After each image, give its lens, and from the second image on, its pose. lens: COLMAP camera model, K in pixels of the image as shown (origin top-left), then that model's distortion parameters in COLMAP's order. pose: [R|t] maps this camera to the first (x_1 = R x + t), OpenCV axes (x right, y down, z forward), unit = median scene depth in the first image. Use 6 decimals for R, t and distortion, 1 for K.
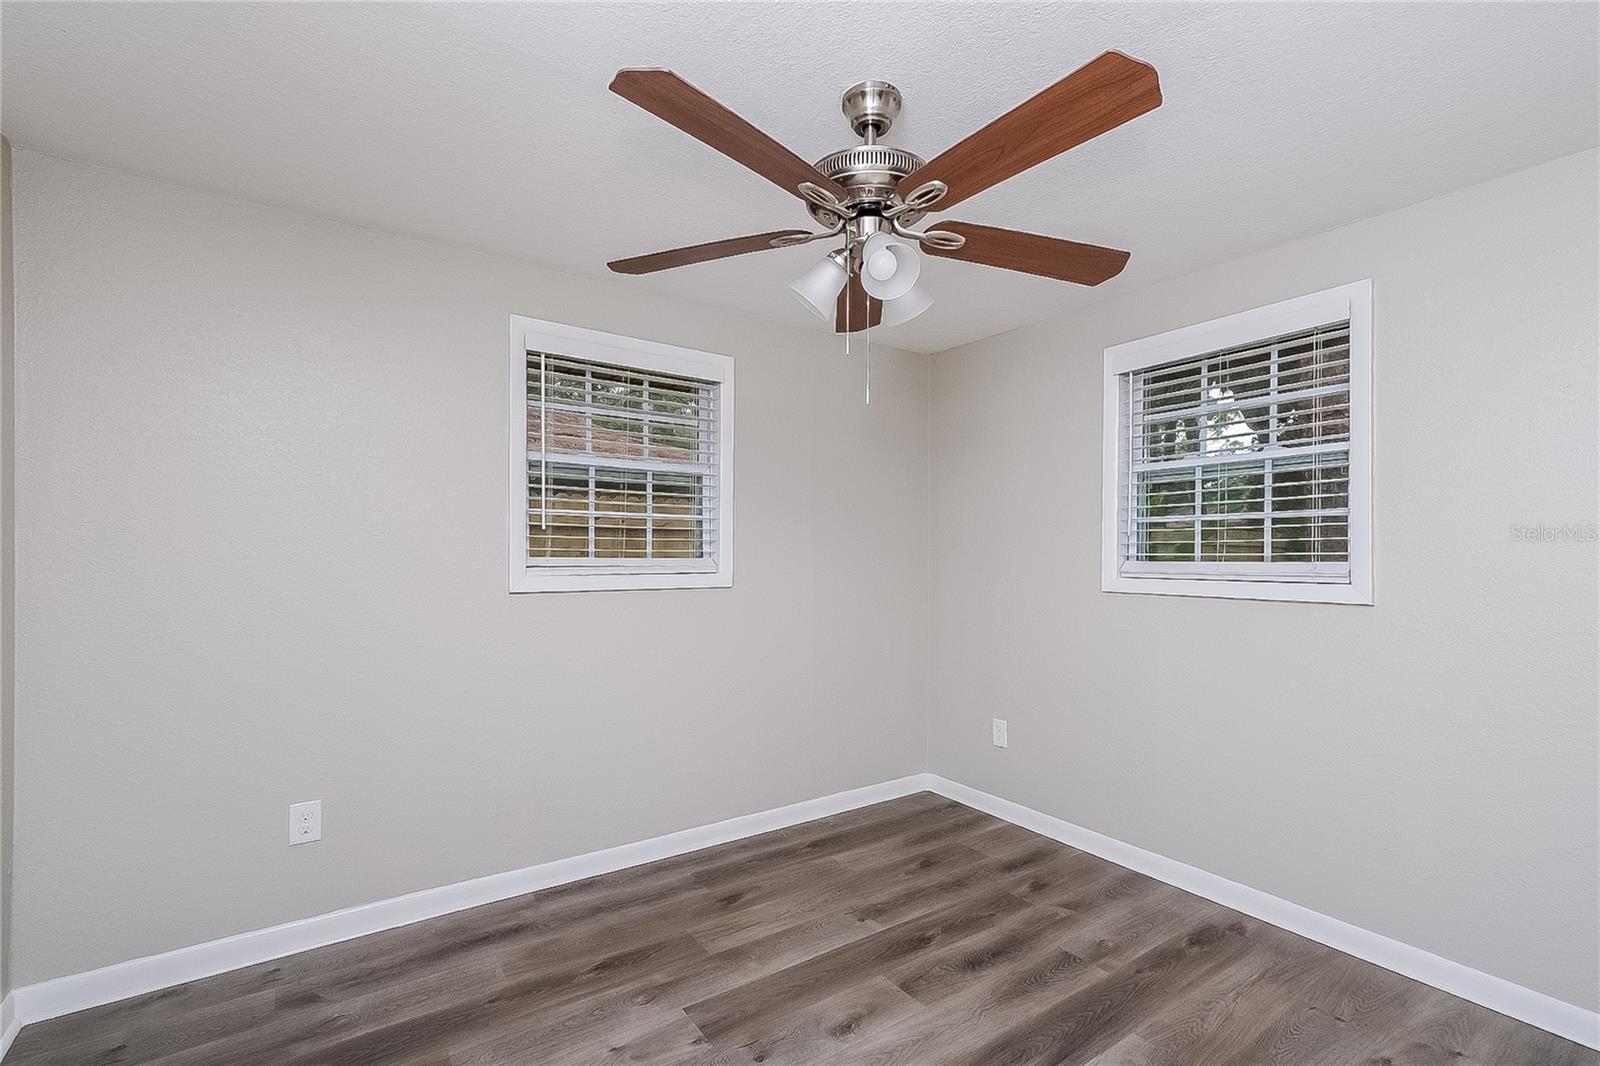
lens RADIAL K [[694.2, 0, 797.0], [0, 694.2, 542.6], [0, 0, 1]] dist [-0.001205, 0.000000]
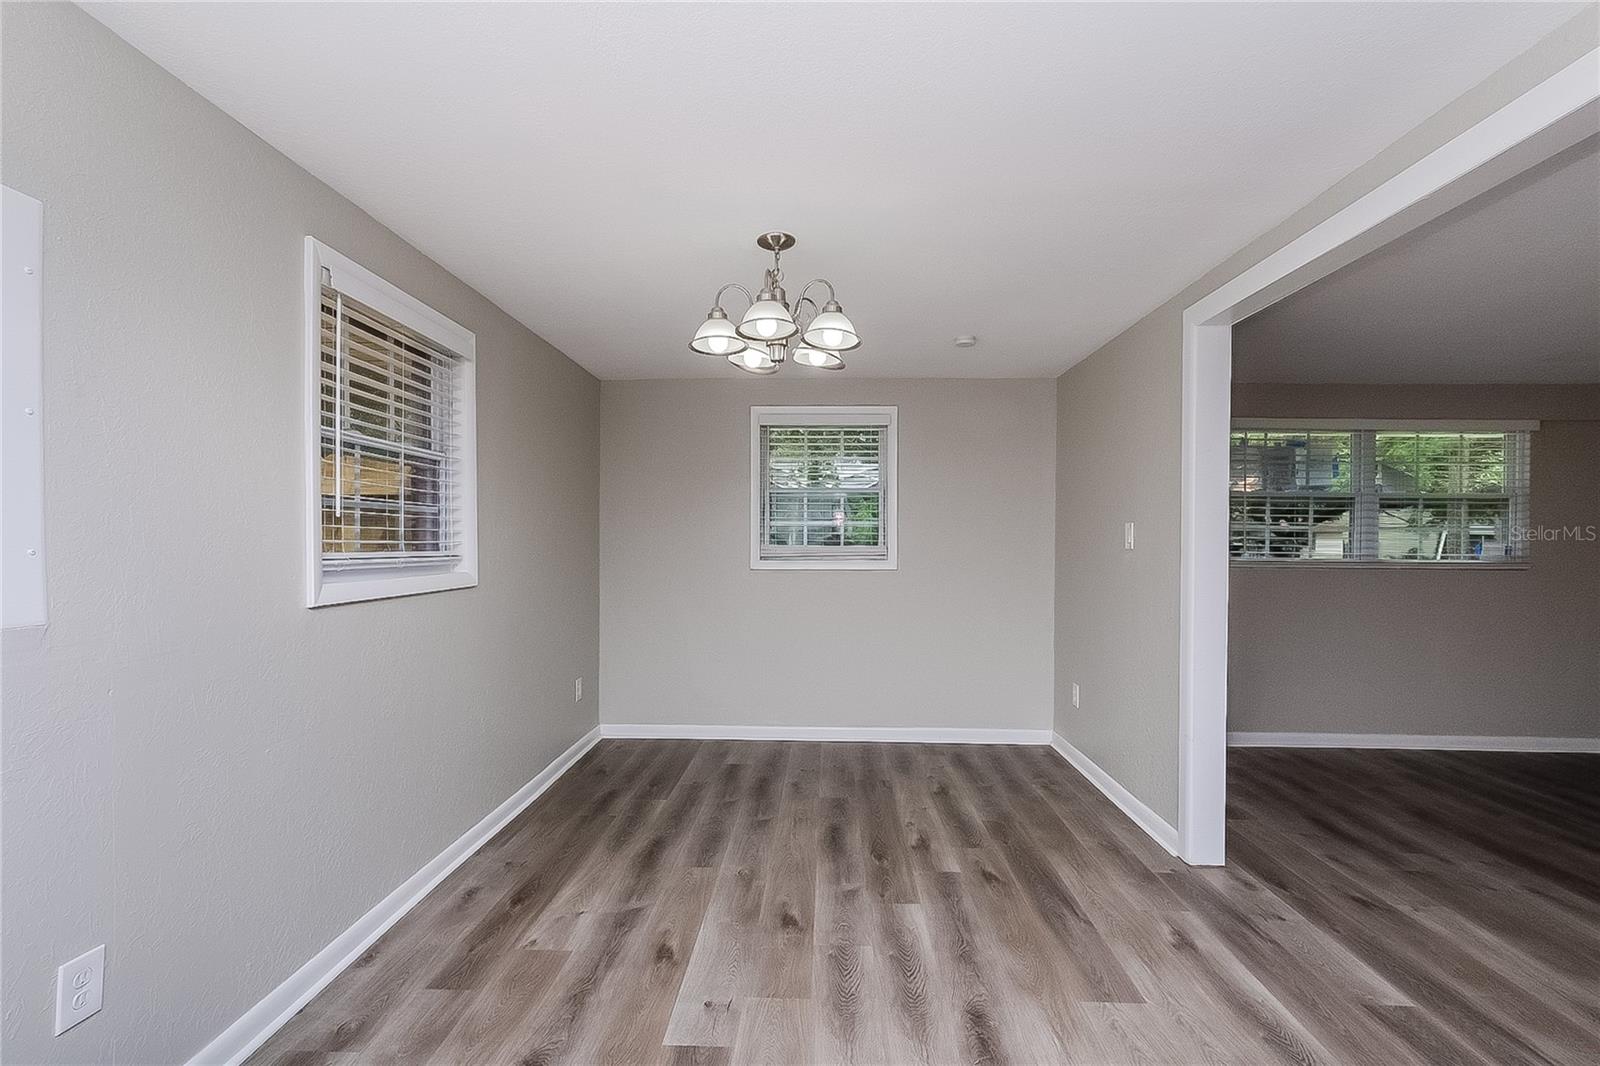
lens RADIAL K [[694.2, 0, 801.1], [0, 694.2, 534.1], [0, 0, 1]] dist [-0.001205, 0.000000]
pose [[0.589128, -0.001229, 0.808039, -0.646178], [-0.001195, 0.999996, 0.002392, -0.003029], [-0.808039, -0.002375, 0.589124, 0.089745]]
